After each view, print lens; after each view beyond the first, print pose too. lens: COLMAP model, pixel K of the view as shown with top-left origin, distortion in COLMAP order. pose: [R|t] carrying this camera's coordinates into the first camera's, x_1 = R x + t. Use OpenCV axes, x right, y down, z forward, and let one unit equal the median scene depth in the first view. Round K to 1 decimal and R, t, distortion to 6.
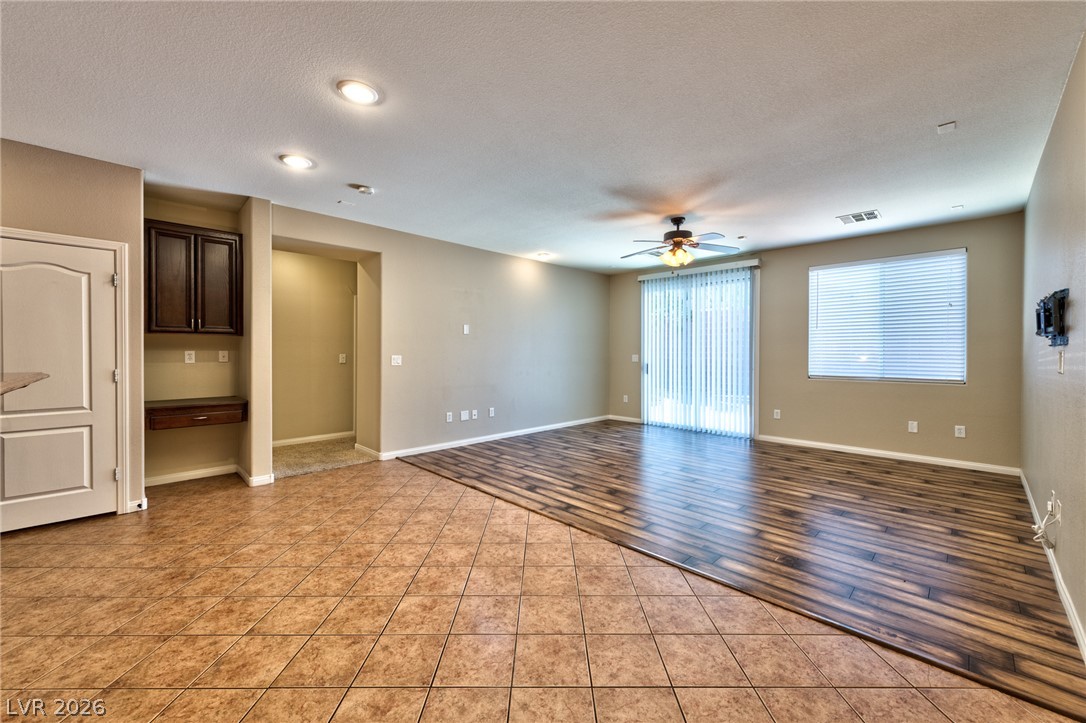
lens RADIAL K [[423.8, 0, 550.2], [0, 423.8, 356.9], [0, 0, 1]] dist [0.001326, 0.000430]
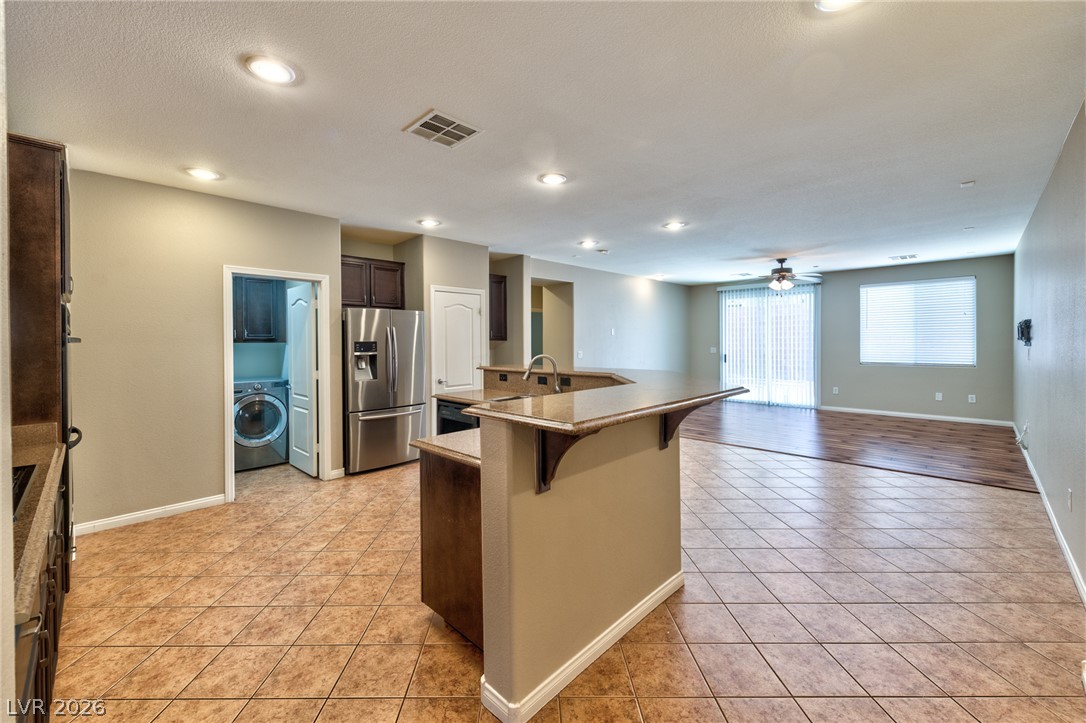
lens RADIAL K [[432.3, 0, 534.0], [0, 432.3, 347.4], [0, 0, 1]] dist [0.008086, -0.000469]
pose [[0.999929, -0.011246, -0.003957, -0.498378], [0.011261, 0.999929, 0.003787, -0.024487], [0.003914, -0.003832, 0.999985, -0.473253]]
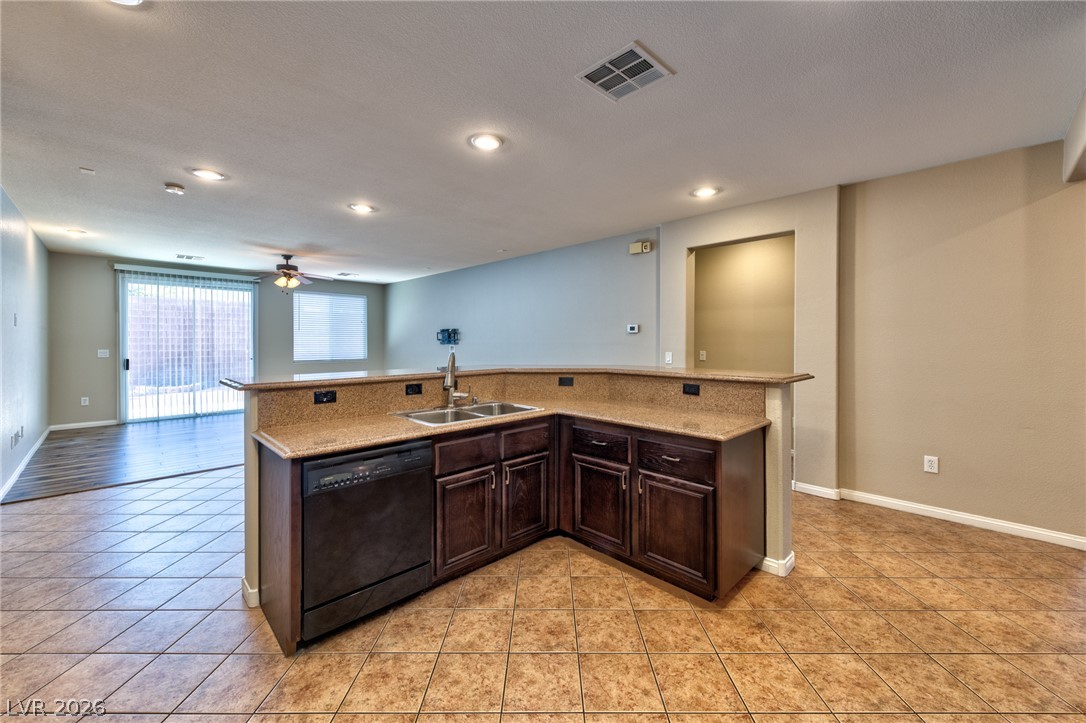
lens RADIAL K [[432.3, 0, 534.0], [0, 432.3, 347.4], [0, 0, 1]] dist [0.008086, -0.000469]
pose [[0.021712, -0.015530, 0.999644, -1.014923], [0.008220, 0.999848, 0.015354, -0.023680], [-0.999730, 0.007884, 0.021837, 0.102150]]
